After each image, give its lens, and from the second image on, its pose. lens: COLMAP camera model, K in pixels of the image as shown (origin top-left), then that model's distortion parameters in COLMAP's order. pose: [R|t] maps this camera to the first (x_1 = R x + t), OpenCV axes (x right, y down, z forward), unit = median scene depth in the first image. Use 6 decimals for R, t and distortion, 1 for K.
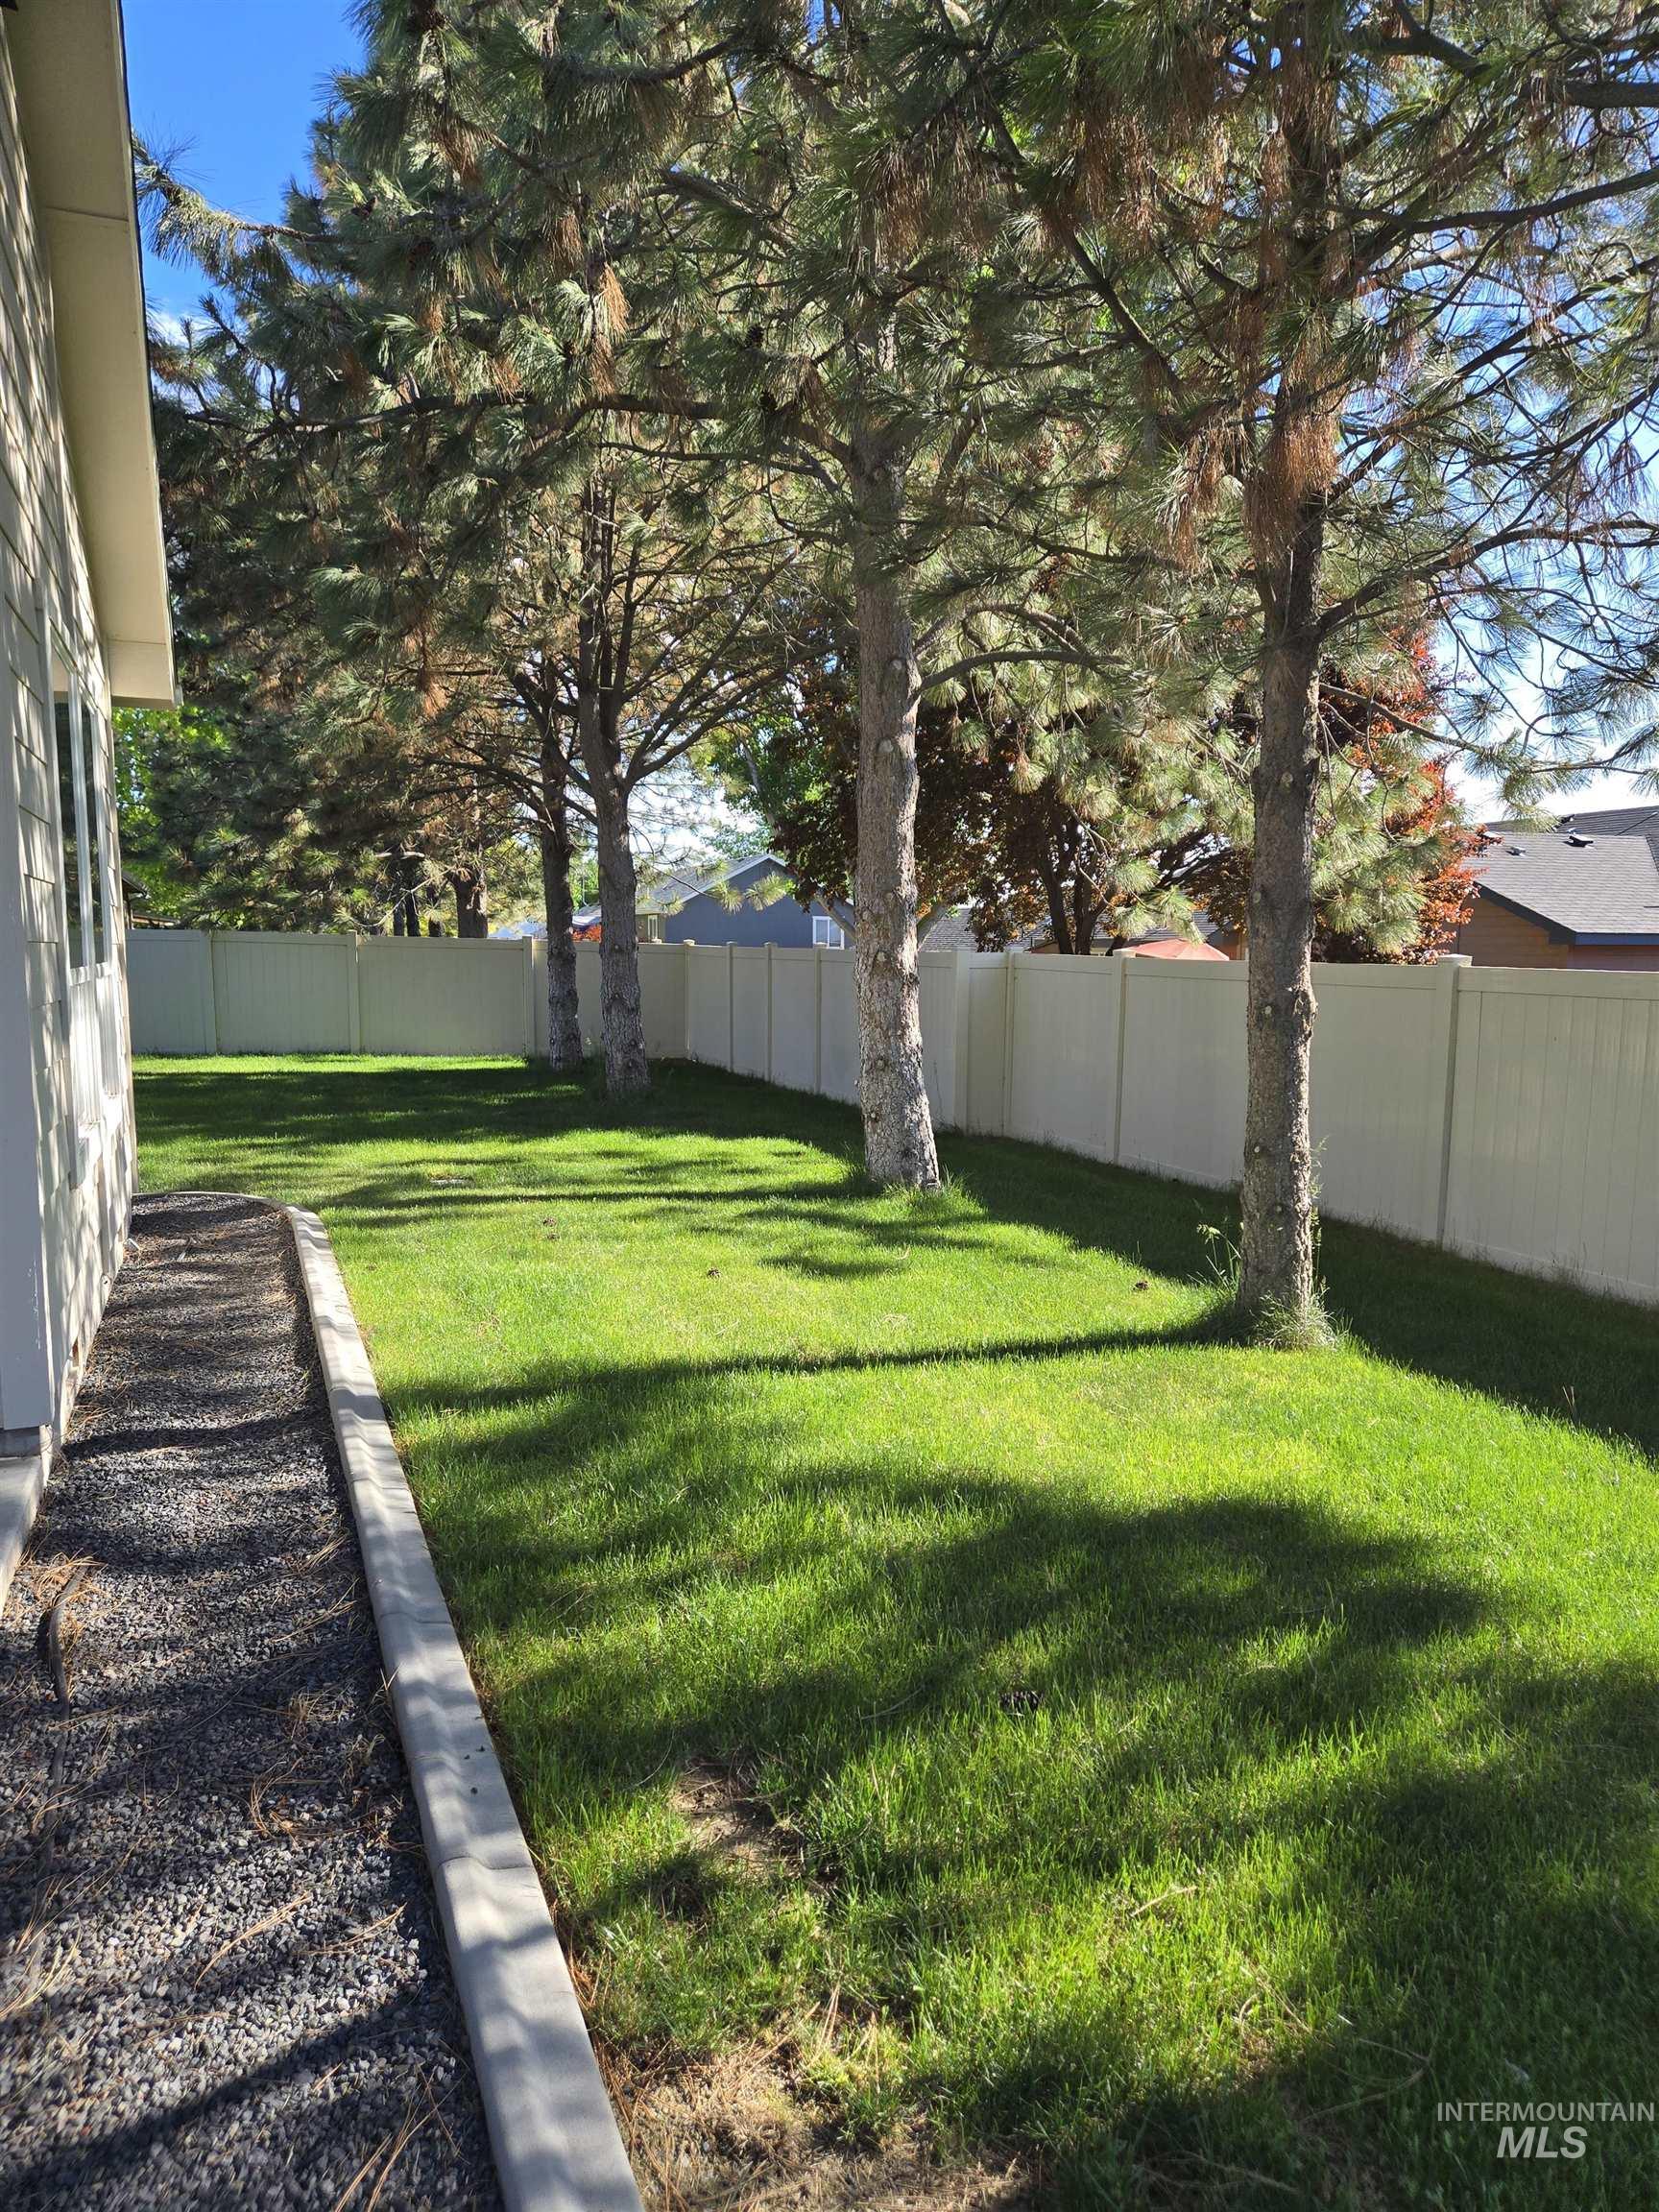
lens RADIAL K [[1465.2, 0, 828.2], [0, 1465.2, 1119.4], [0, 0, 1]] dist [0.081305, -0.068610]
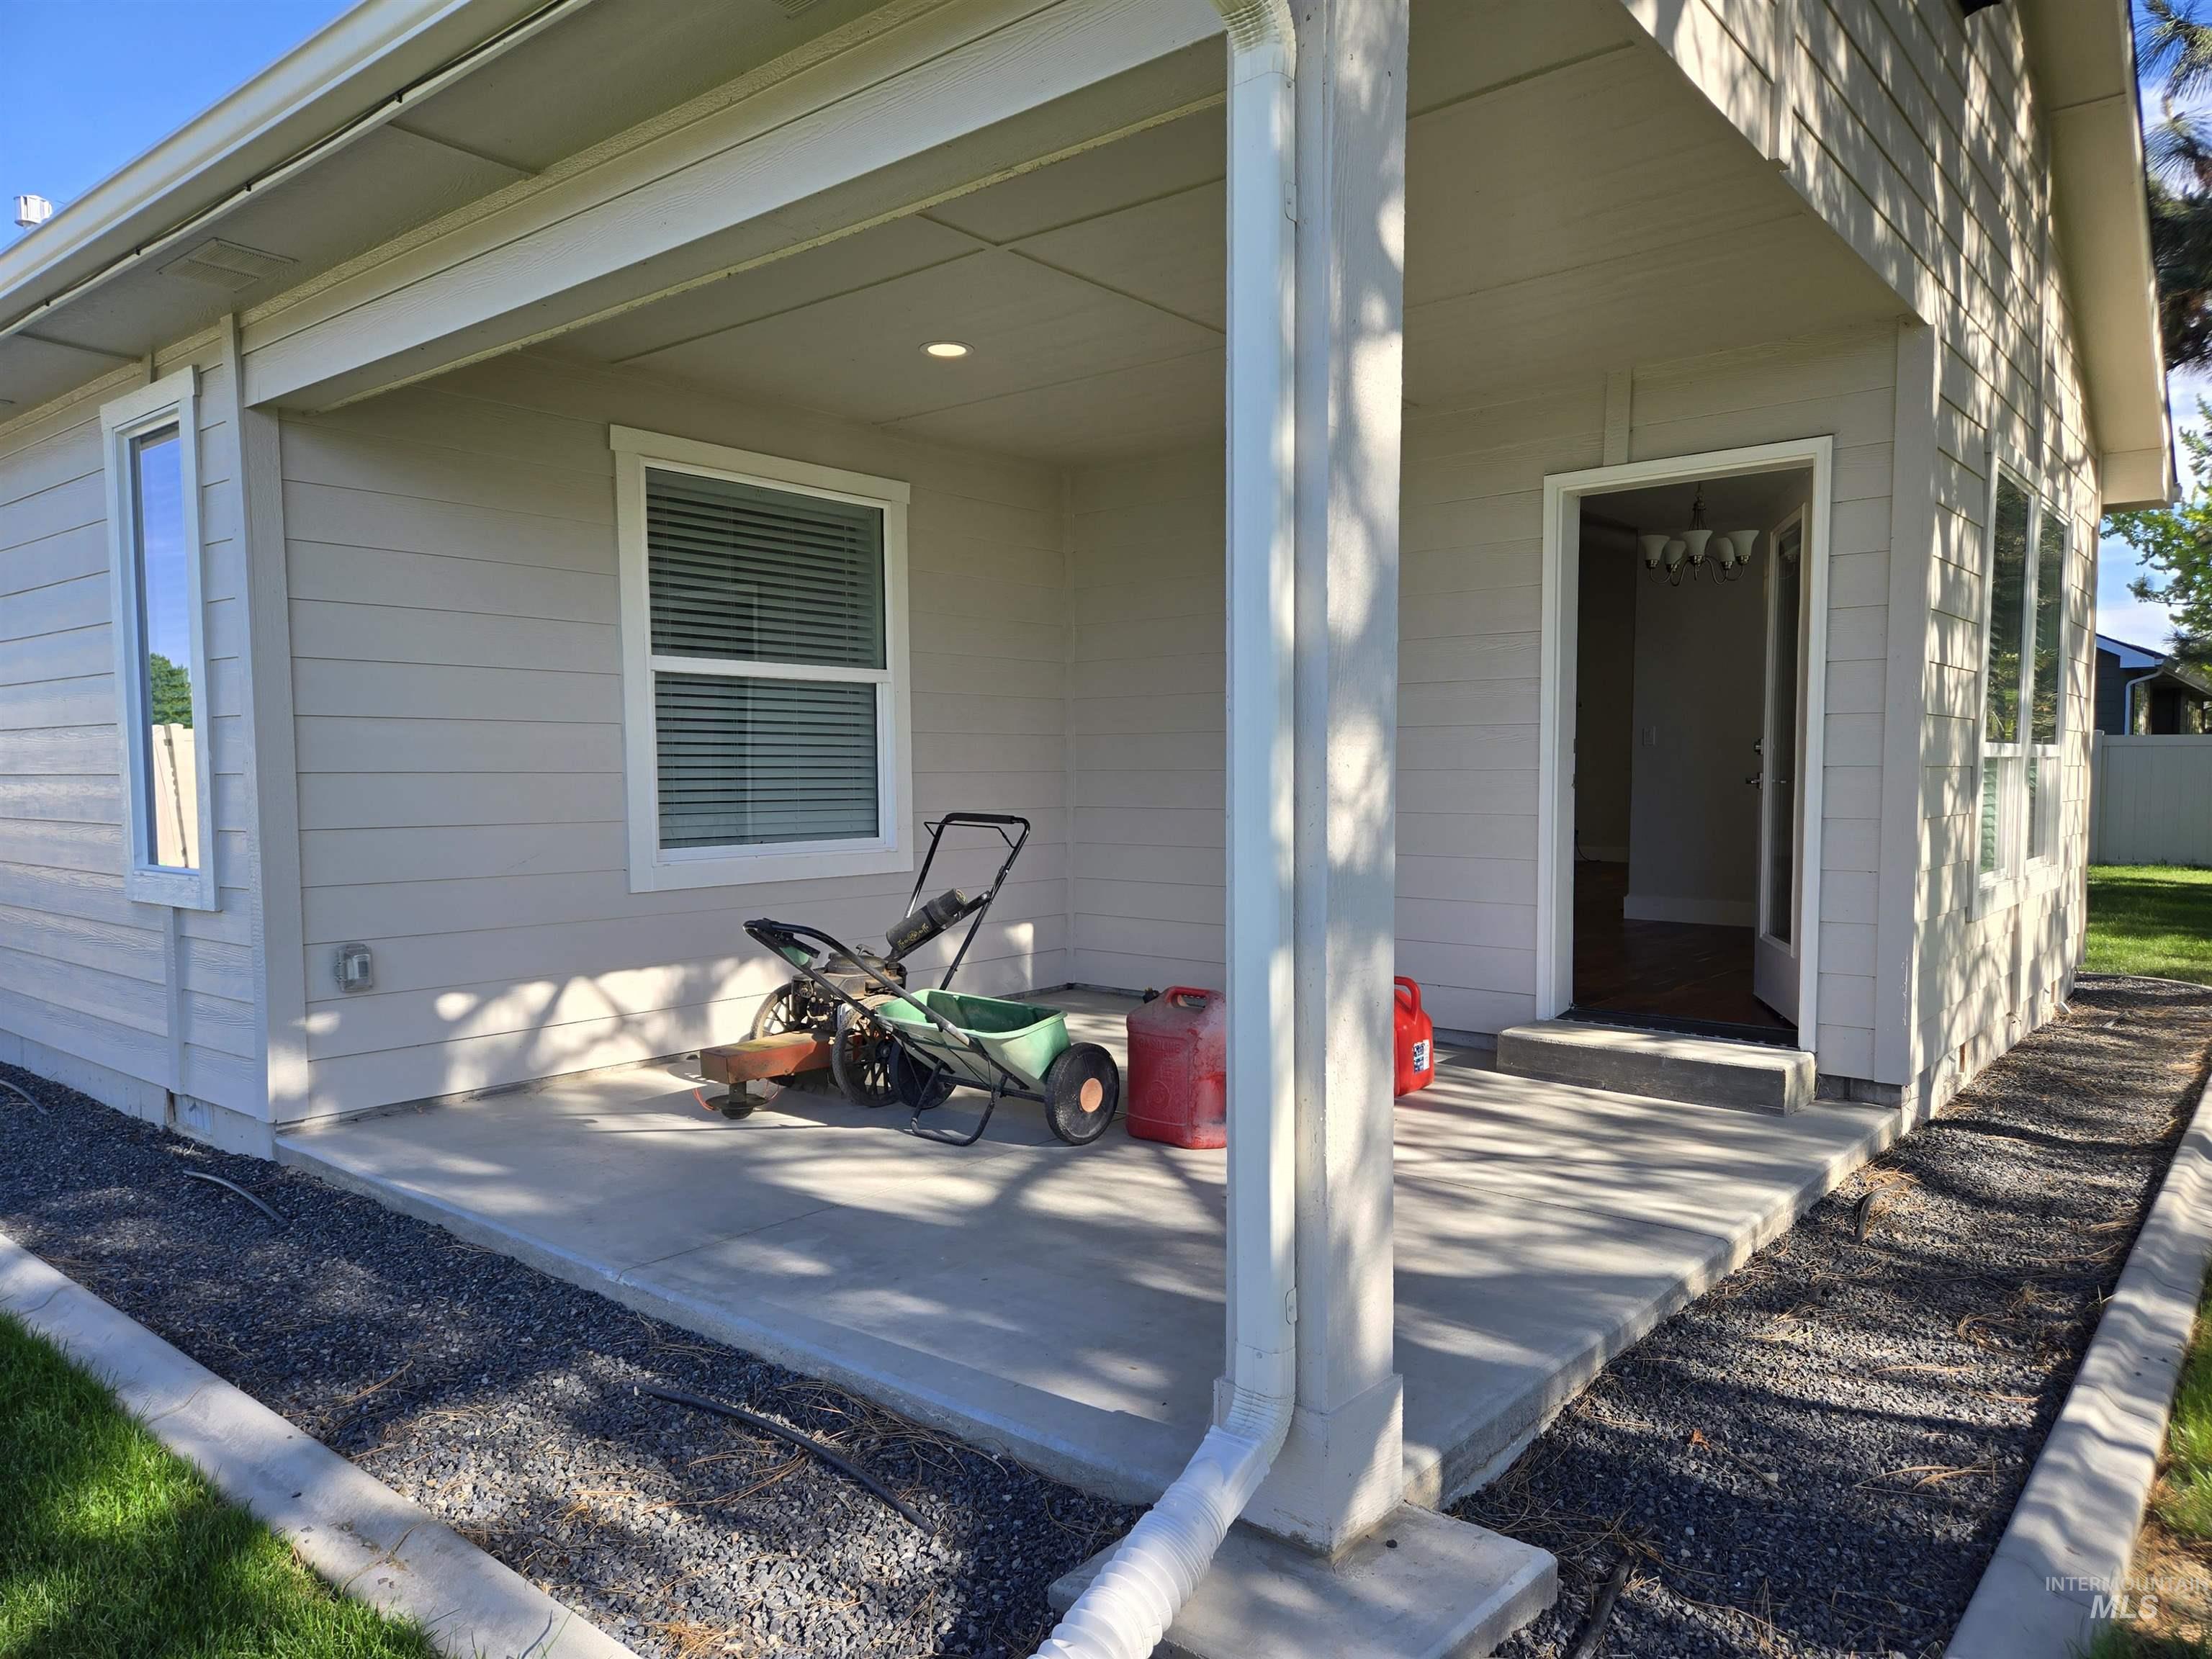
lens RADIAL K [[1465.2, 0, 1109.6], [0, 1465.2, 839.3], [0, 0, 1]] dist [0.081305, -0.068610]
pose [[0.472246, 0.042388, -0.880447, 0.226871], [-0.101158, 0.994850, -0.006362, 0.058105], [0.875643, 0.092069, 0.474102, -0.190692]]
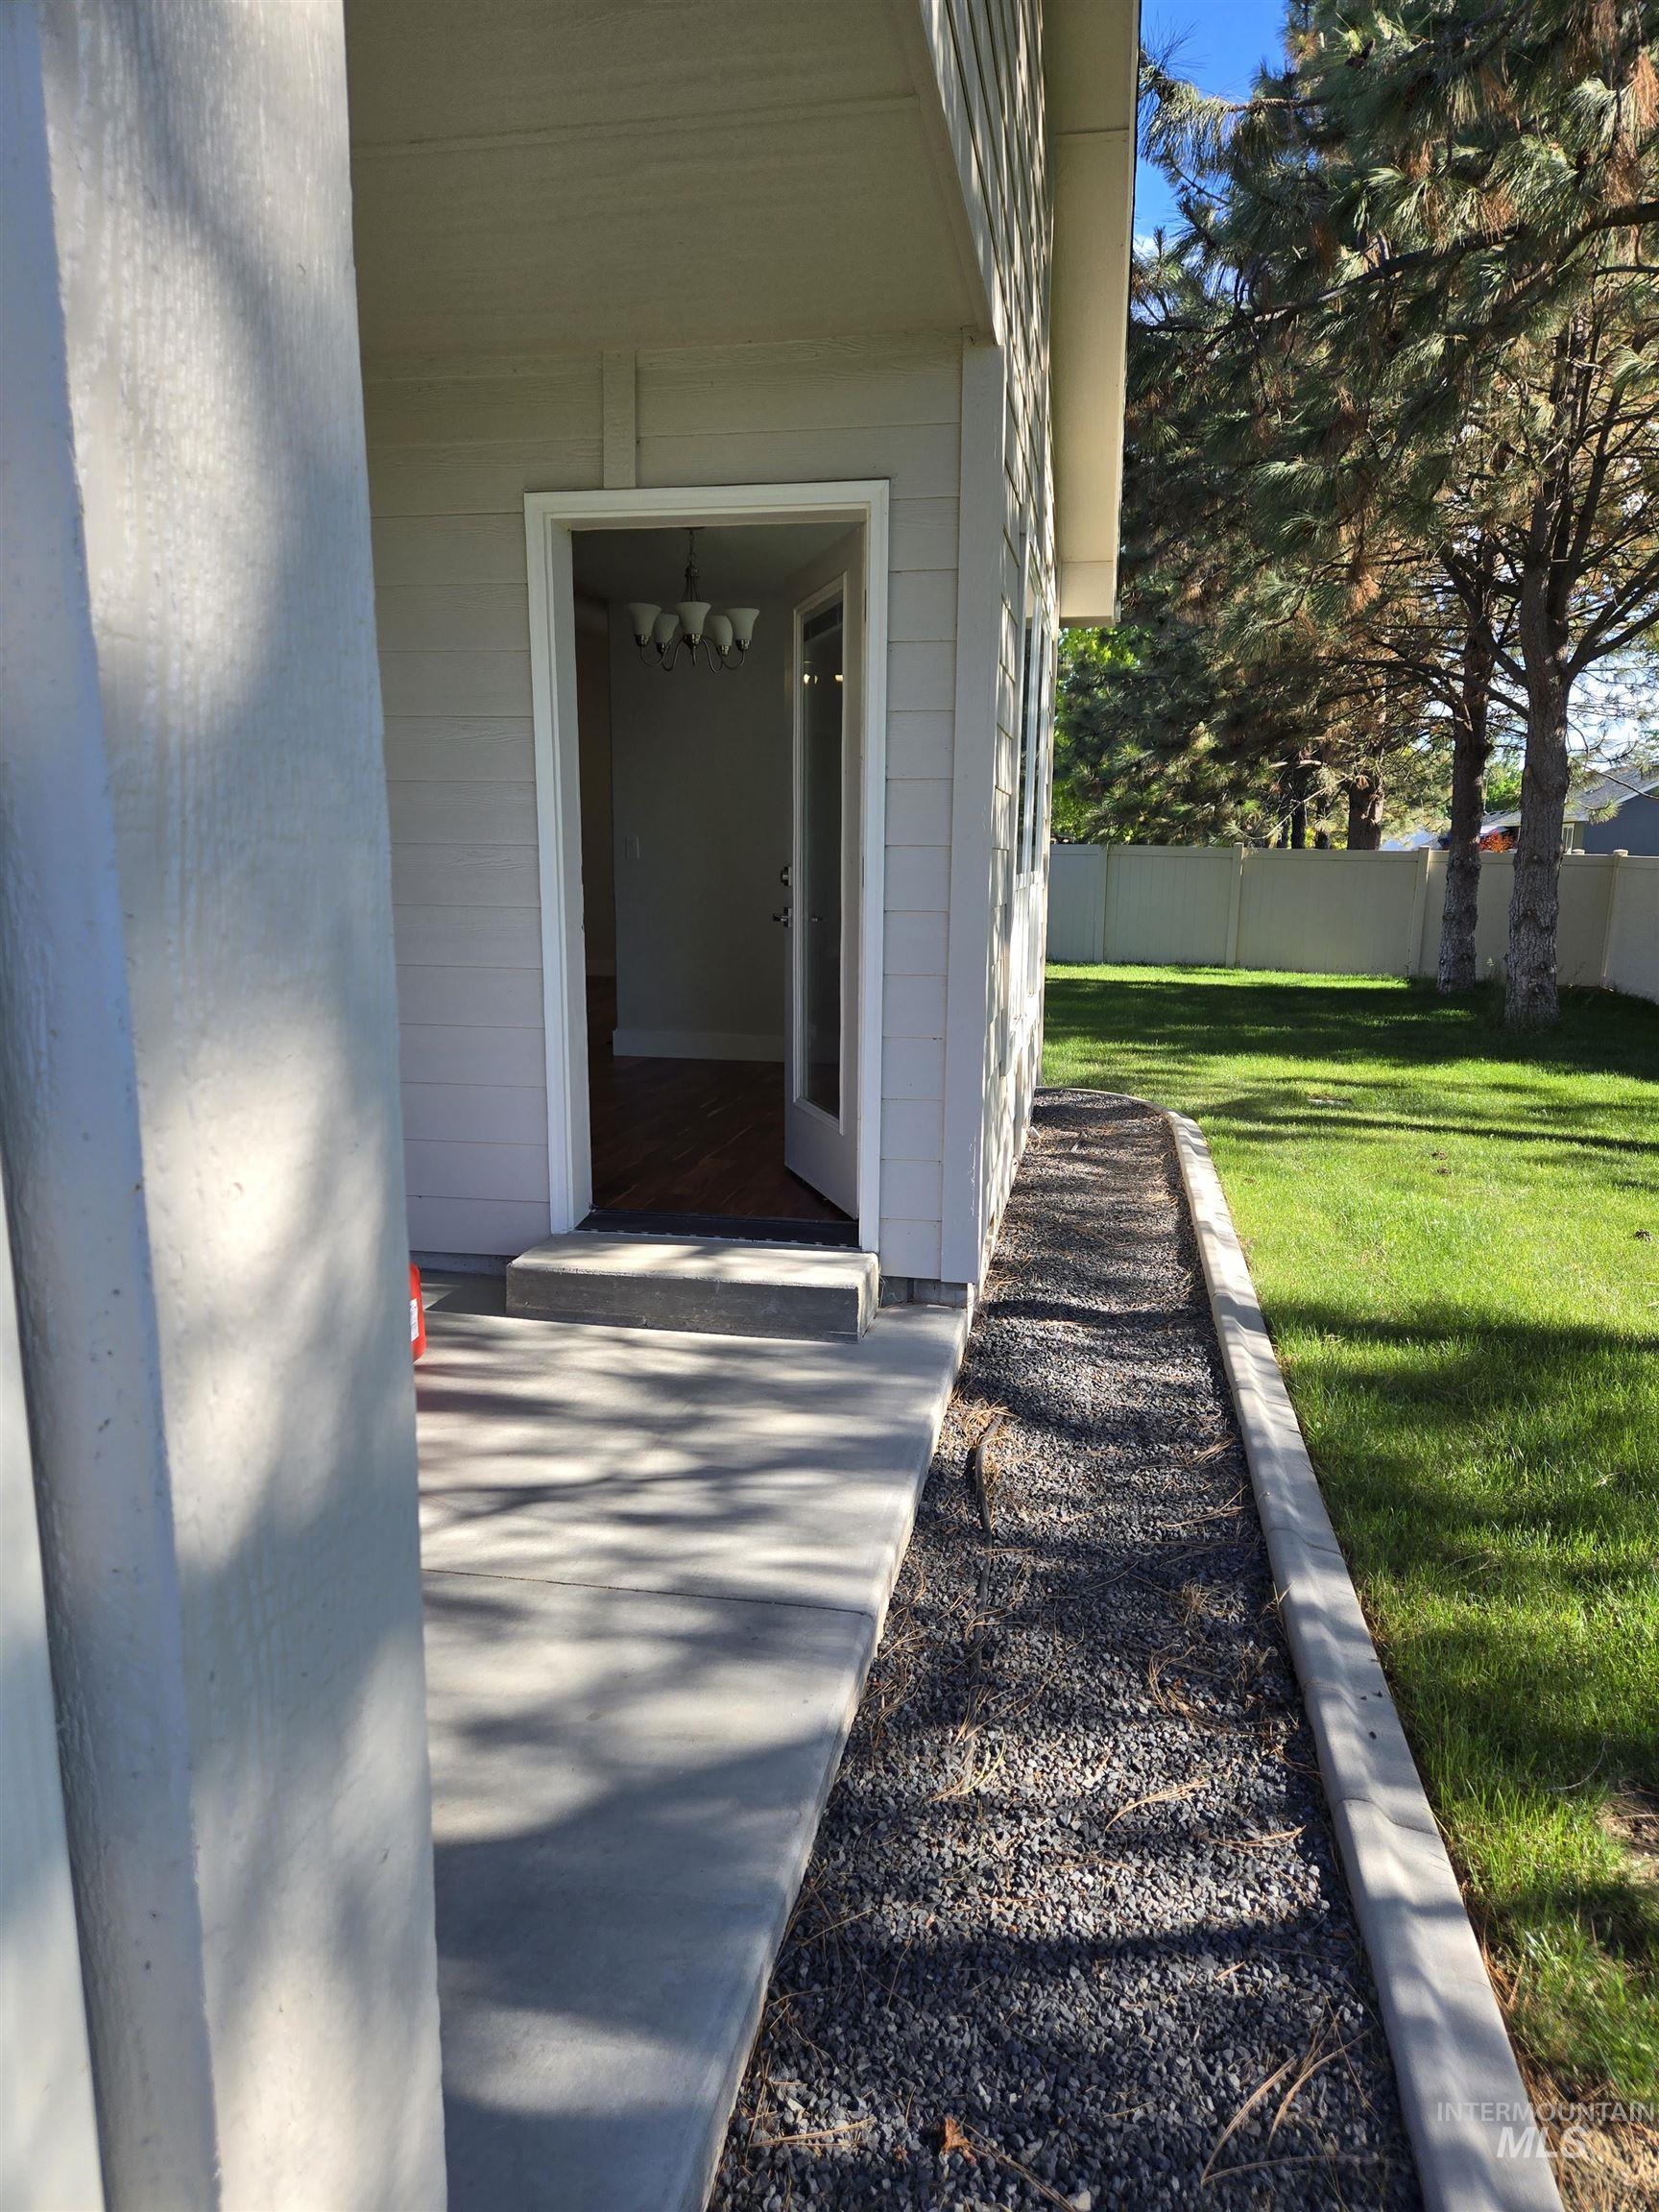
lens RADIAL K [[1465.2, 0, 846.5], [0, 1465.2, 1137.2], [0, 0, 1]] dist [0.081305, -0.068610]
pose [[0.848948, 0.104631, -0.518015, -0.036562], [-0.069296, 0.993781, 0.087162, 0.004881], [0.523913, -0.038100, 0.850919, 0.012100]]
